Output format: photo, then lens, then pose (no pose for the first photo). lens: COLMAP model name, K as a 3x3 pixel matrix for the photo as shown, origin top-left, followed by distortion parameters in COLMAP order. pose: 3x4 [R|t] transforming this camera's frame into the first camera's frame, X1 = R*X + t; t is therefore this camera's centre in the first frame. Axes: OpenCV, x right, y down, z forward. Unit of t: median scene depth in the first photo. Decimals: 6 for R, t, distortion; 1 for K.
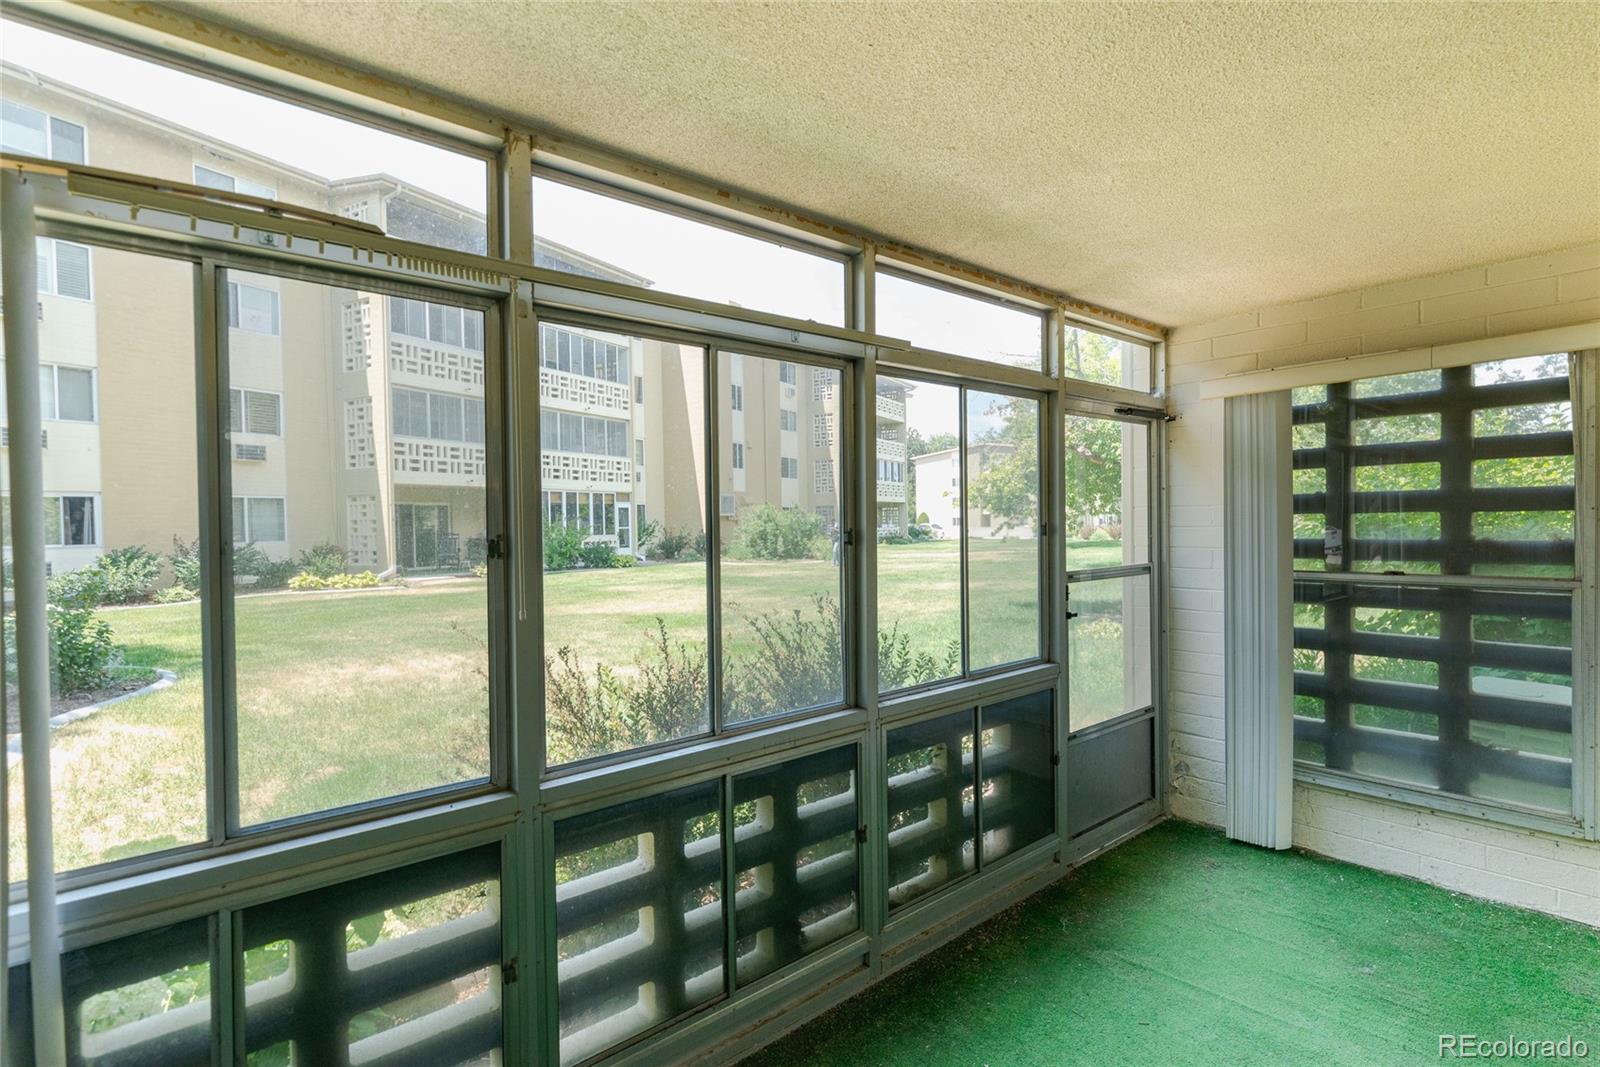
lens RADIAL K [[816.8, 0, 799.7], [0, 816.8, 530.6], [0, 0, 1]] dist [-0.003506, 0.001404]
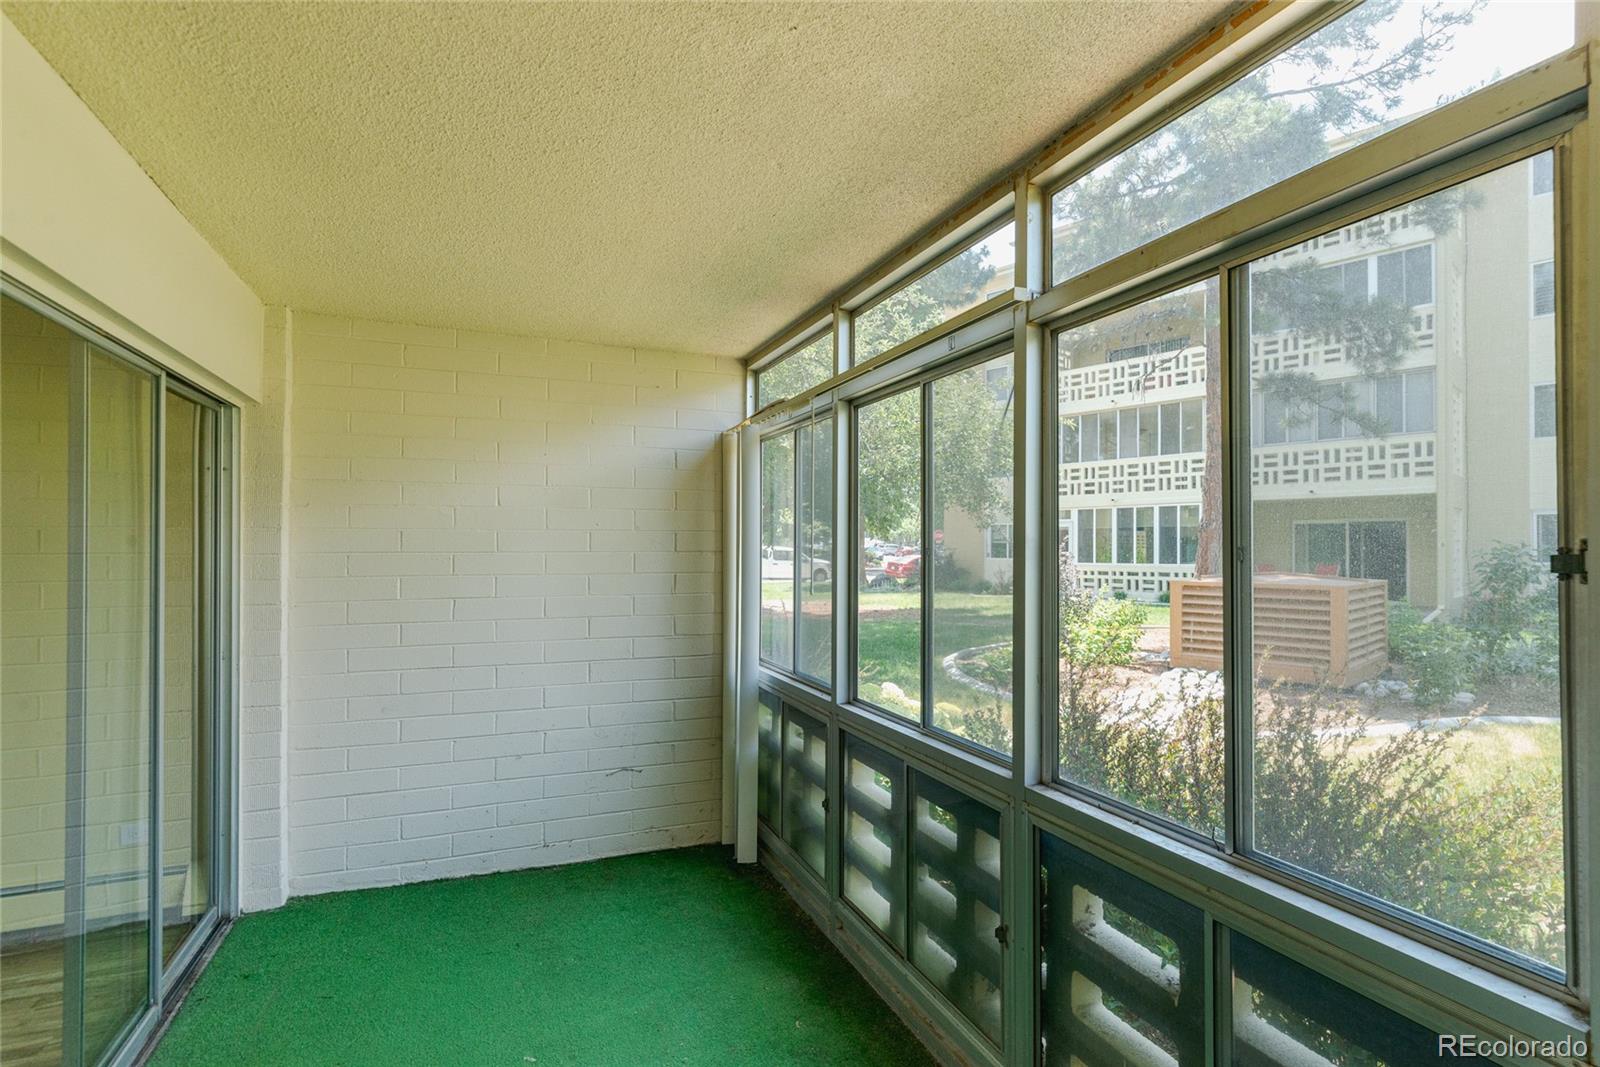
lens RADIAL K [[816.8, 0, 798.5], [0, 816.8, 538.1], [0, 0, 1]] dist [-0.003506, 0.001404]
pose [[-0.343598, -0.003807, -0.939109, 0.578148], [-0.014873, 0.999888, 0.001388, -0.013638], [0.938999, 0.014444, -0.343616, 0.963787]]
